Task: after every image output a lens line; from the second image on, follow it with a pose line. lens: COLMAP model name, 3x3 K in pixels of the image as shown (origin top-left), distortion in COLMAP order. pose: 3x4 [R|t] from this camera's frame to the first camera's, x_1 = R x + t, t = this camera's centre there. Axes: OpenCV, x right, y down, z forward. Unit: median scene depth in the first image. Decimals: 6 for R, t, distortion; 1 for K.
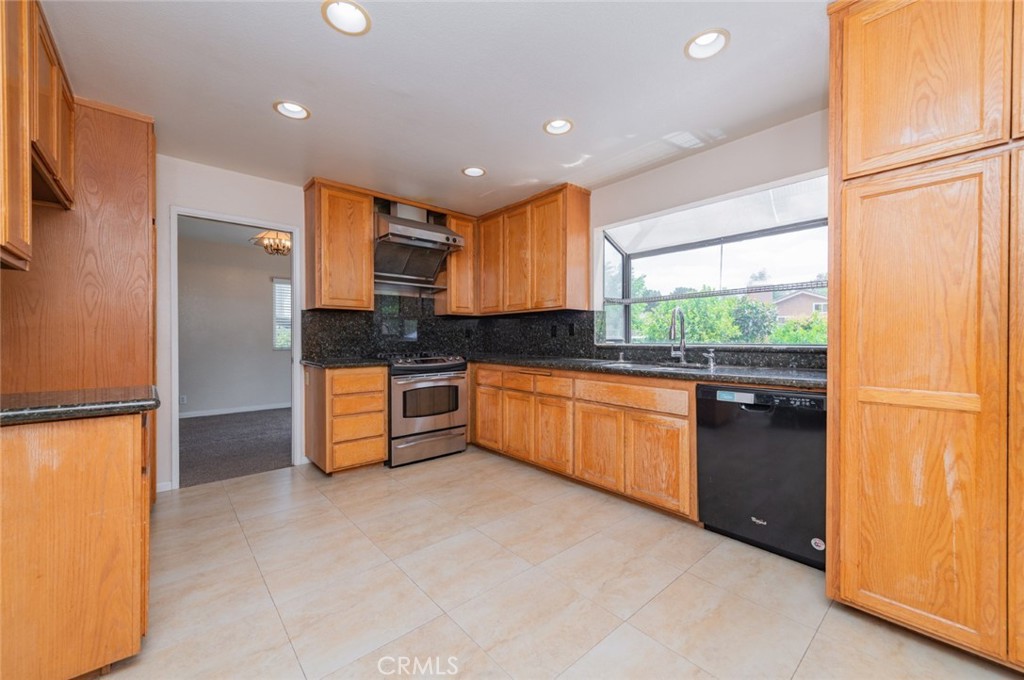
lens RADIAL K [[406.9, 0, 512.0], [0, 406.9, 340.0], [0, 0, 1]] dist [-0.000023, -0.000019]
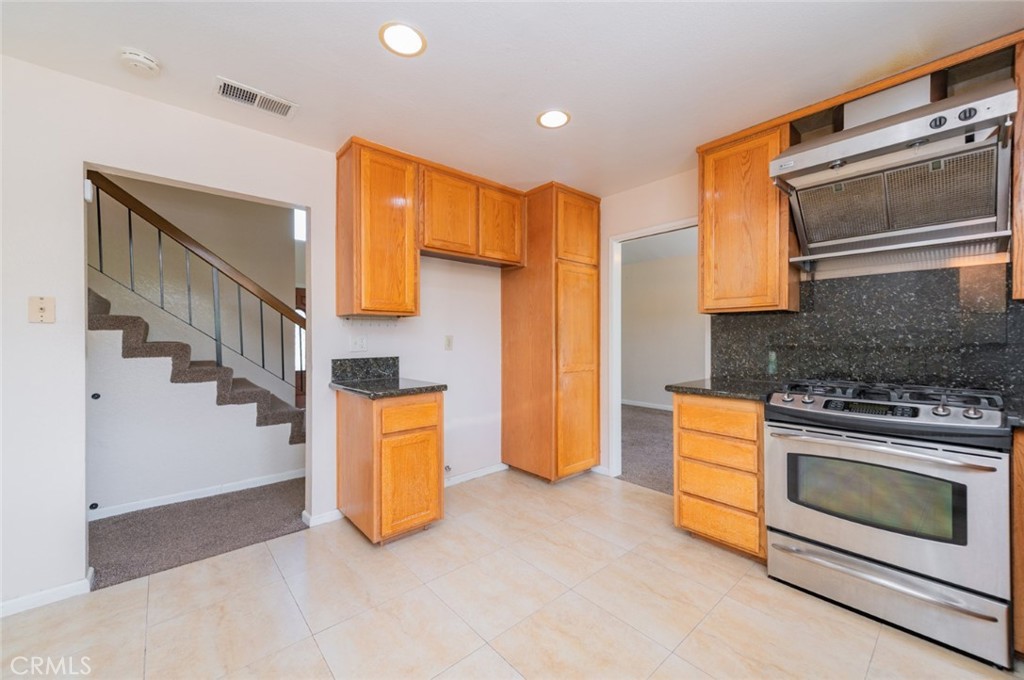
lens RADIAL K [[396.5, 0, 512.3], [0, 396.5, 343.4], [0, 0, 1]] dist [0.000482, 0.000079]
pose [[0.001564, 0.013410, -0.999909, 0.275866], [-0.012153, 0.999836, 0.013390, -0.026230], [0.999925, 0.012131, 0.001727, 0.630572]]
